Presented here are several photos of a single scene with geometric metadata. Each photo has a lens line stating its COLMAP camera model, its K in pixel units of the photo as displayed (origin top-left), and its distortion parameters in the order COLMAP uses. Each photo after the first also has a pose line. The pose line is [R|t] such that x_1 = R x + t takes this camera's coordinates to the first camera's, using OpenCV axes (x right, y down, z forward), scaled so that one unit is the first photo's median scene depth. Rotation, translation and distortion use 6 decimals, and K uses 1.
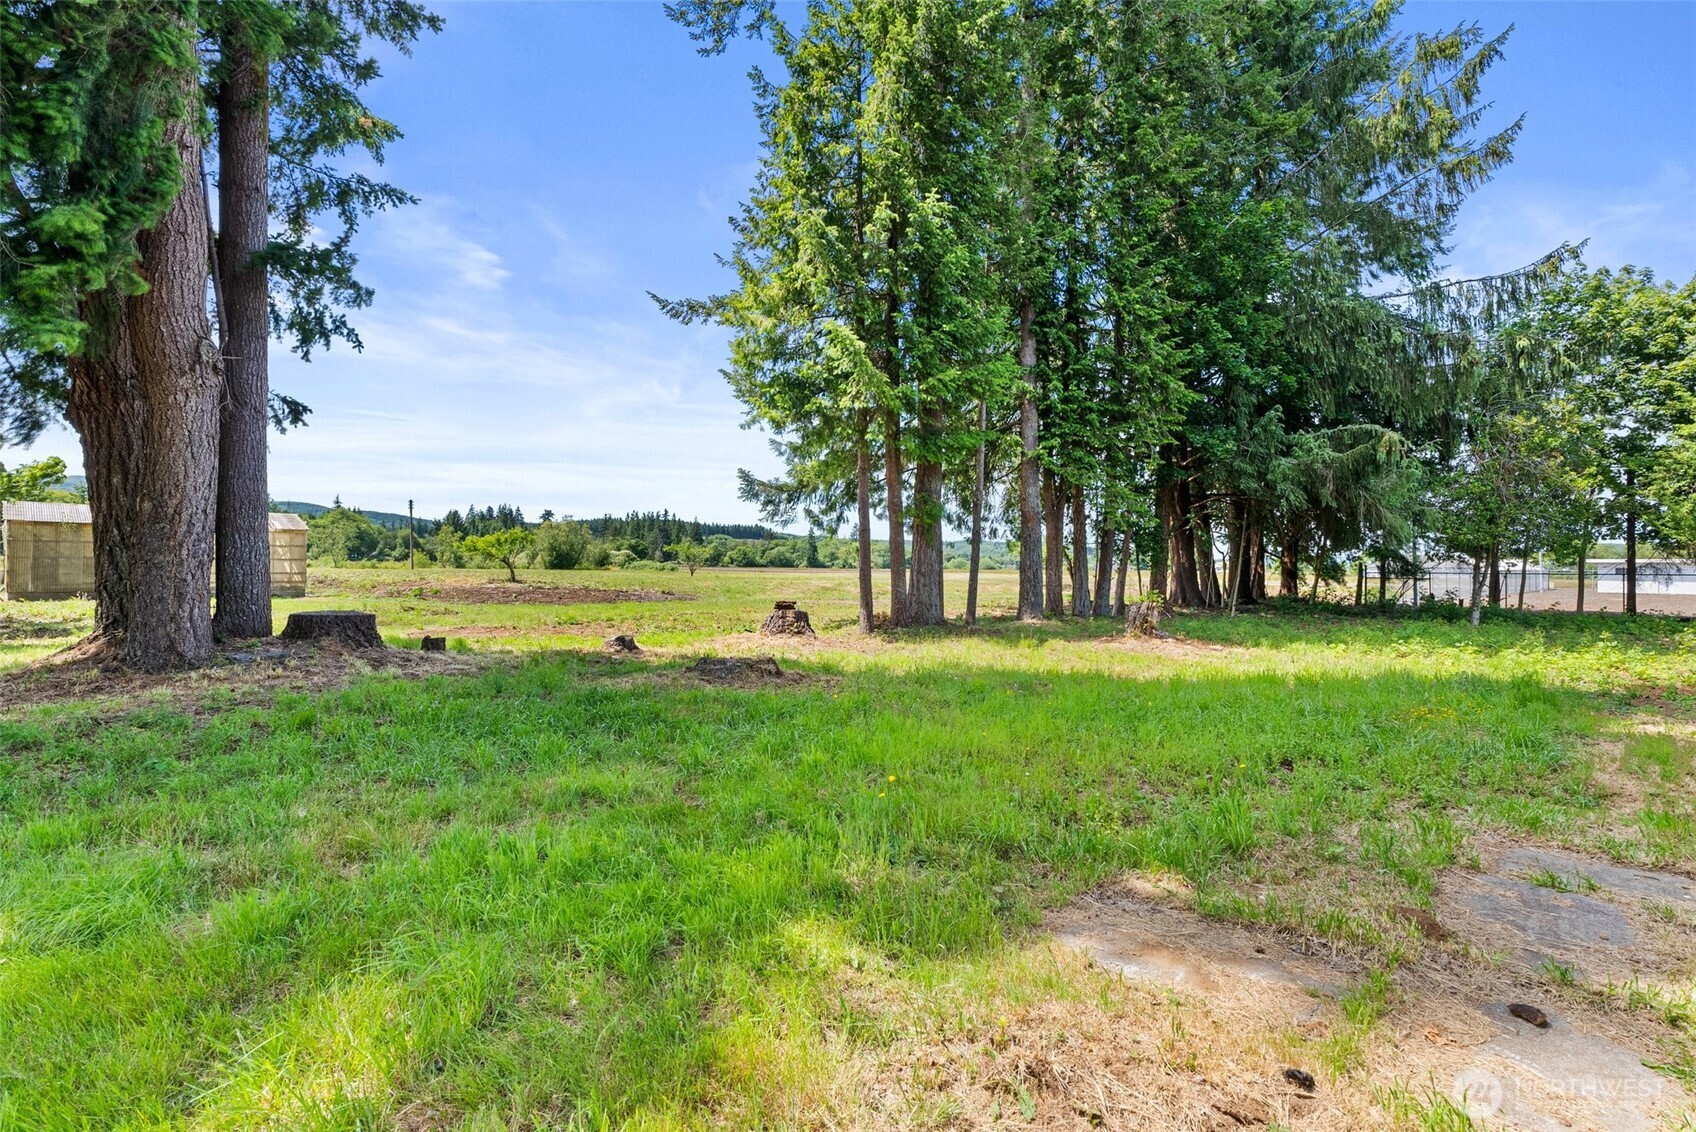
lens RADIAL K [[812.9, 0, 844.9], [0, 812.9, 564.5], [0, 0, 1]] dist [-0.004865, -0.000456]
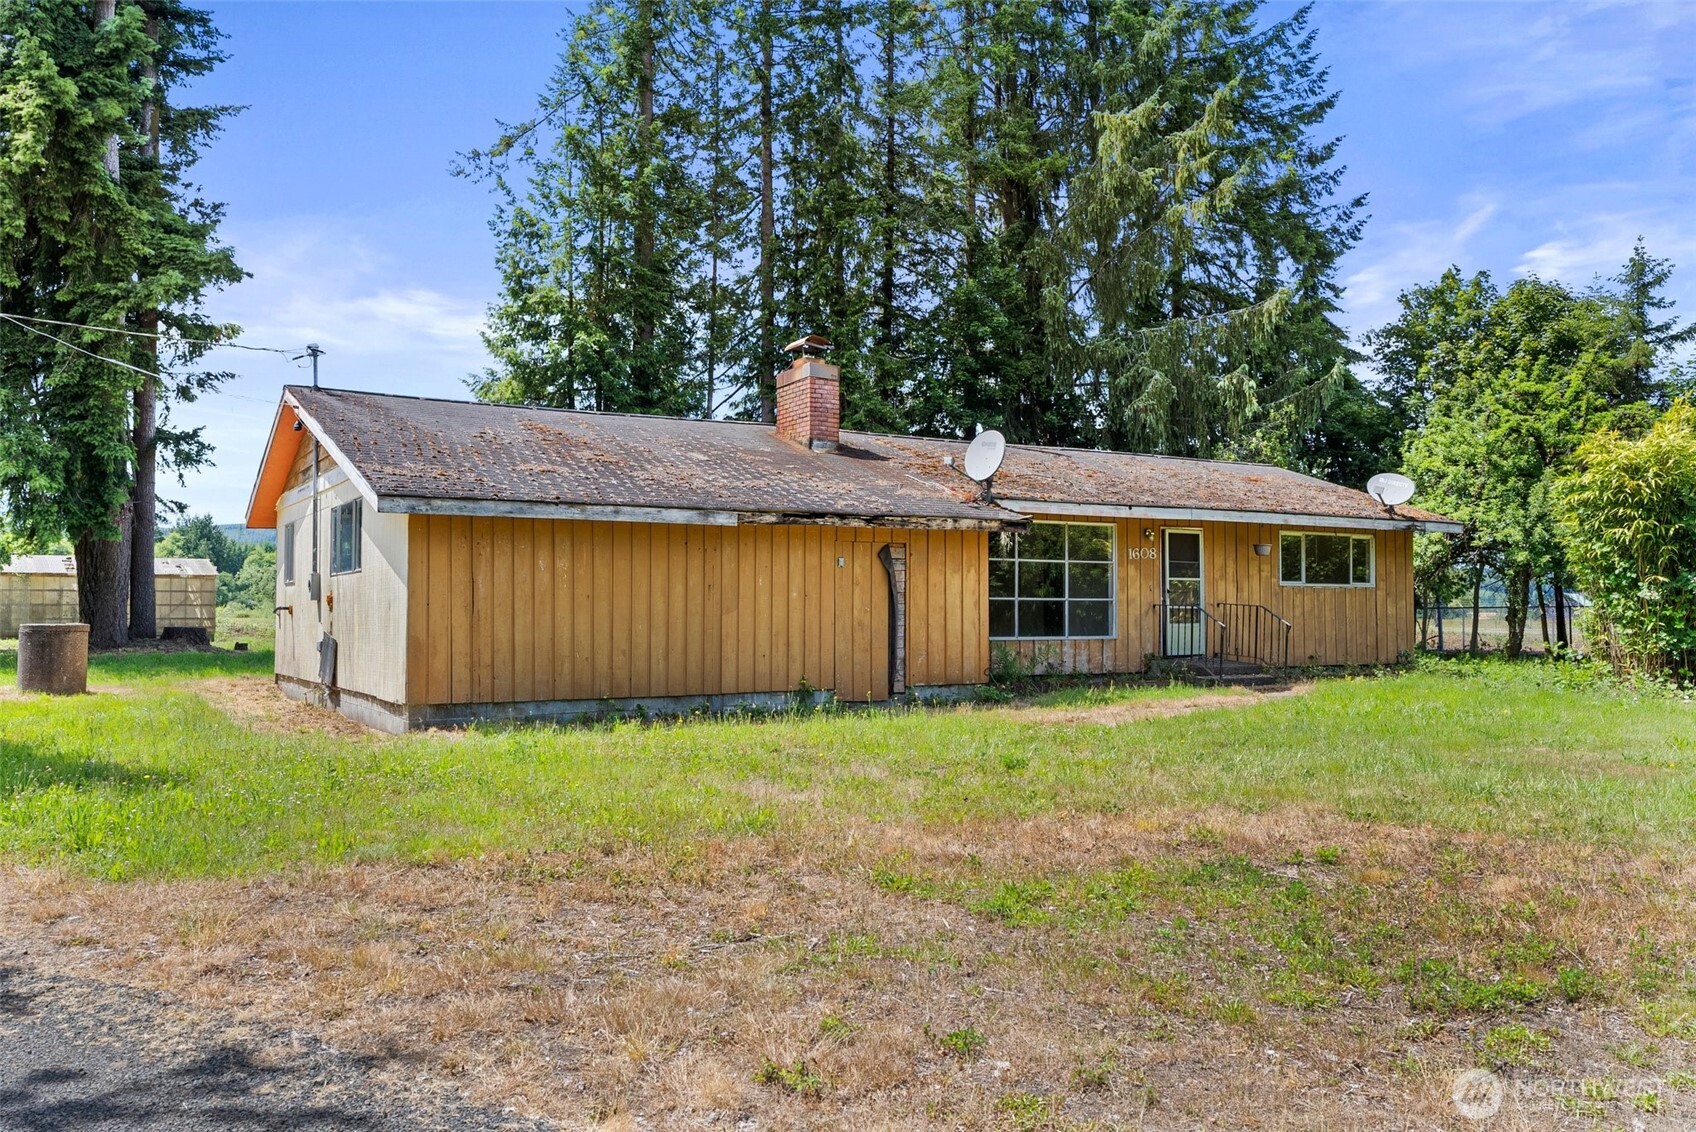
lens RADIAL K [[1352.4, 0, 849.9], [0, 1352.4, 569.2], [0, 0, 1]] dist [0.014012, 0.004735]
pose [[0.984083, -0.016665, -0.176925, 1.335816], [0.011172, 0.999425, -0.032000, 0.040182], [0.177357, 0.029515, 0.983704, -1.693023]]
